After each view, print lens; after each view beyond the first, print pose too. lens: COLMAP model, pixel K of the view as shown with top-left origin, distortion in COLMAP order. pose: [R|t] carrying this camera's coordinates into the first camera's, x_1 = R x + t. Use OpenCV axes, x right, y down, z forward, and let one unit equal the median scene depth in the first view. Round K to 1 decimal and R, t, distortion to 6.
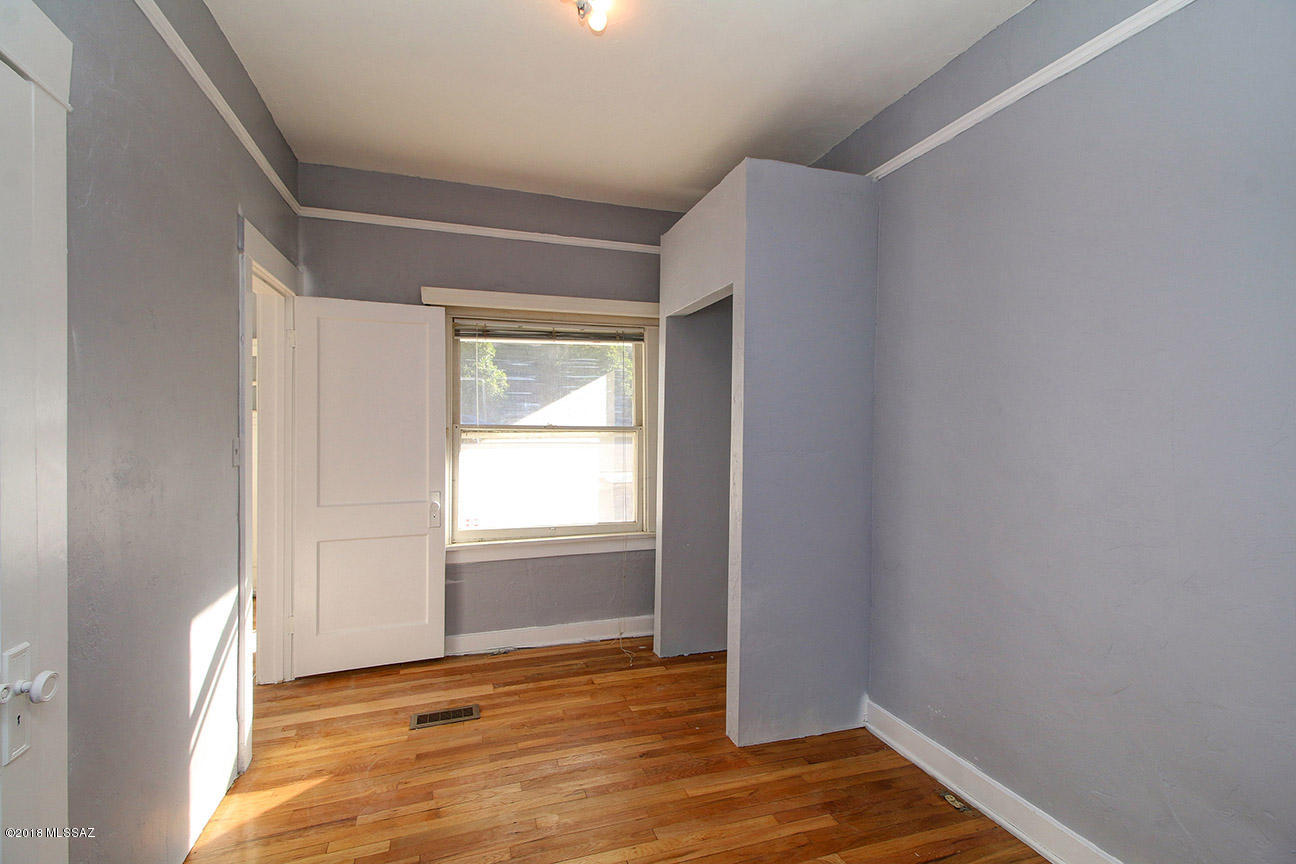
lens RADIAL K [[596.1, 0, 648.8], [0, 596.1, 426.4], [0, 0, 1]] dist [0.005862, -0.001768]
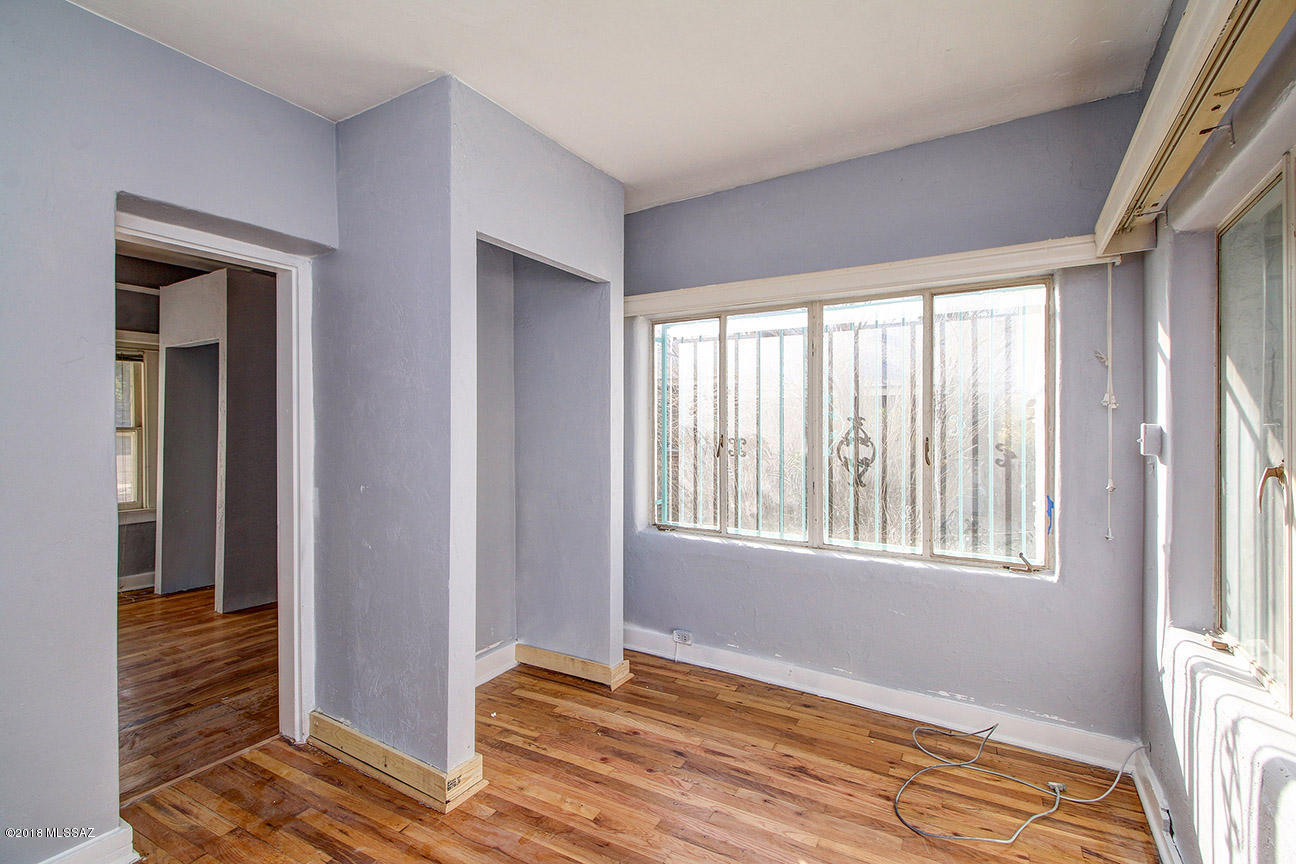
lens RADIAL K [[596.1, 0, 647.7], [0, 596.1, 432.8], [0, 0, 1]] dist [0.005862, -0.001768]
pose [[0.755836, -0.004478, 0.654746, -0.033436], [0.007482, 0.999970, -0.001798, 0.024519], [-0.654718, 0.006258, 0.755847, -0.749649]]
